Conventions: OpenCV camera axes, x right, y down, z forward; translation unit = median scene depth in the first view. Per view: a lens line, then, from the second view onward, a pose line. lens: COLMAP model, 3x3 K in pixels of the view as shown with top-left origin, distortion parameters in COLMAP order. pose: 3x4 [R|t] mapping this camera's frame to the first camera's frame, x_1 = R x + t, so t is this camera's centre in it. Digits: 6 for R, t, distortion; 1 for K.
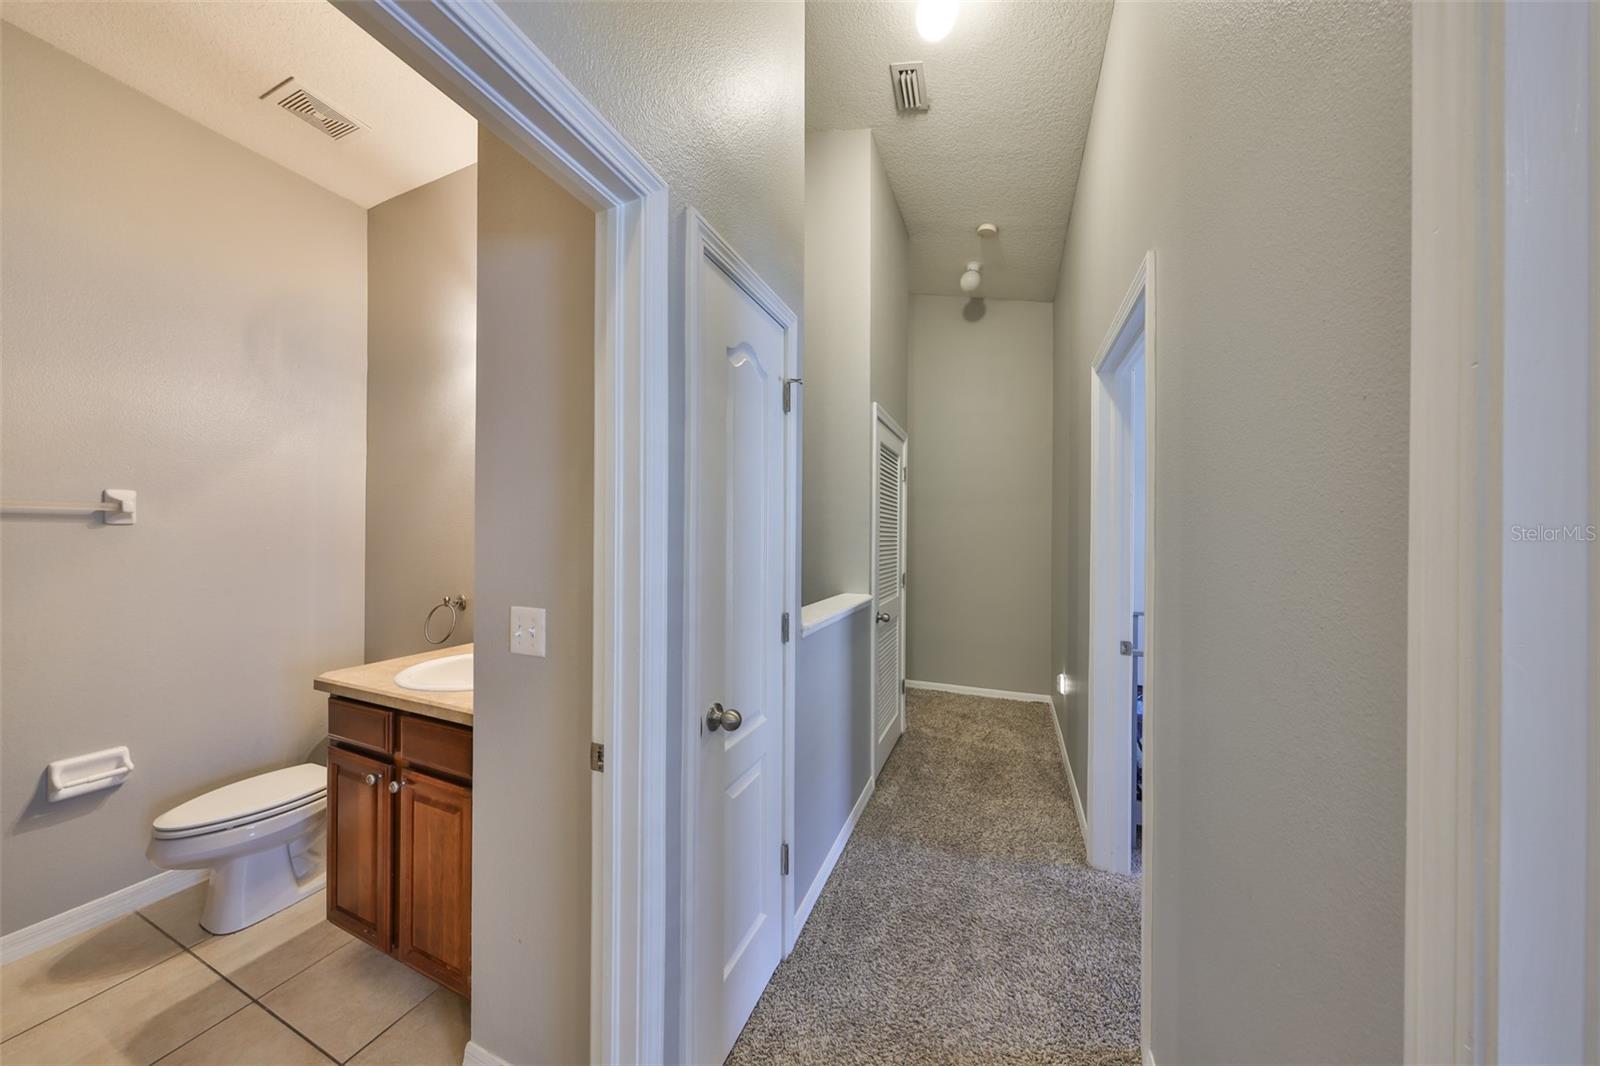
lens RADIAL K [[486.9, 0, 808.2], [0, 486.9, 539.7], [0, 0, 1]] dist [0.000053, -0.000010]
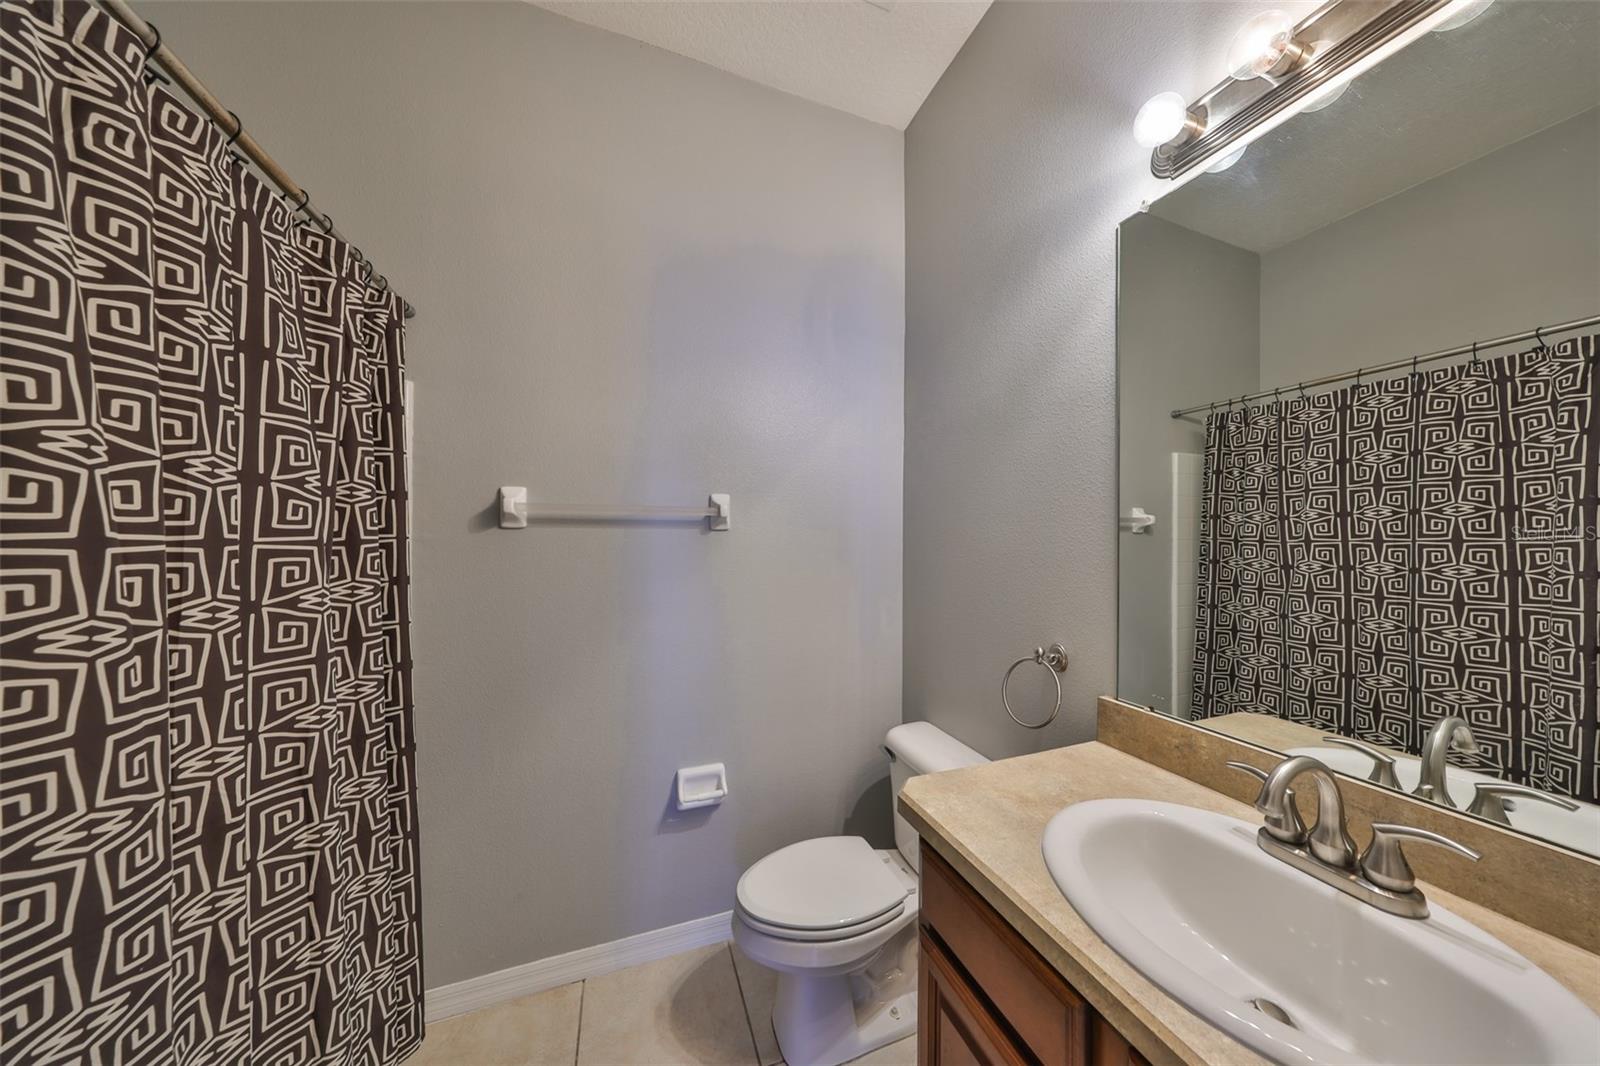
lens RADIAL K [[486.9, 0, 800.8], [0, 486.9, 538.2], [0, 0, 1]] dist [0.000053, -0.000010]
pose [[0.660074, -0.009113, -0.751145, -0.598564], [0.000191, 0.999928, -0.011963, -0.004617], [0.751200, 0.007753, 0.660029, 0.494828]]
